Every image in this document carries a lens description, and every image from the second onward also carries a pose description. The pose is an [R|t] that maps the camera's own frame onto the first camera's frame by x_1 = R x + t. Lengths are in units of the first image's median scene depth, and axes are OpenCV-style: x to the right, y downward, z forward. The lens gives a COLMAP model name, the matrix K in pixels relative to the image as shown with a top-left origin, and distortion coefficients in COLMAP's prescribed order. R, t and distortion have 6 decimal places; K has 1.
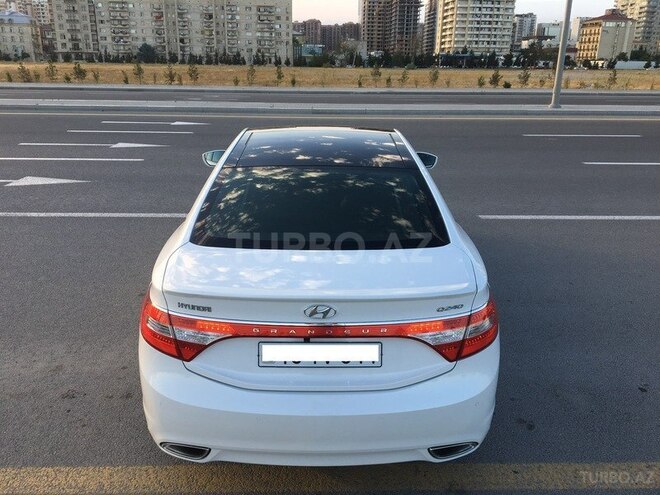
lens RADIAL K [[561.9, 0, 330.0], [0, 561.9, 249.5], [0, 0, 1]] dist [0.035764, -0.052705]
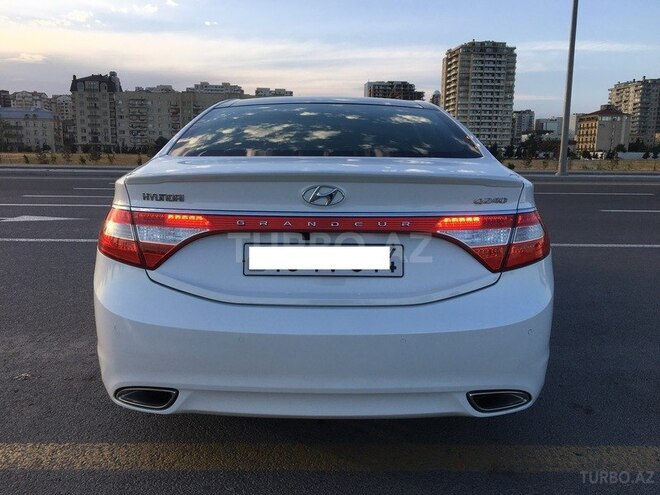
lens RADIAL K [[561.9, 0, 328.9], [0, 561.9, 246.3], [0, 0, 1]] dist [0.035764, -0.052705]
pose [[0.999884, -0.001082, -0.015186, 0.001316], [-0.001357, 0.987161, -0.159724, 0.213423], [0.015163, 0.159726, 0.987045, 0.172270]]
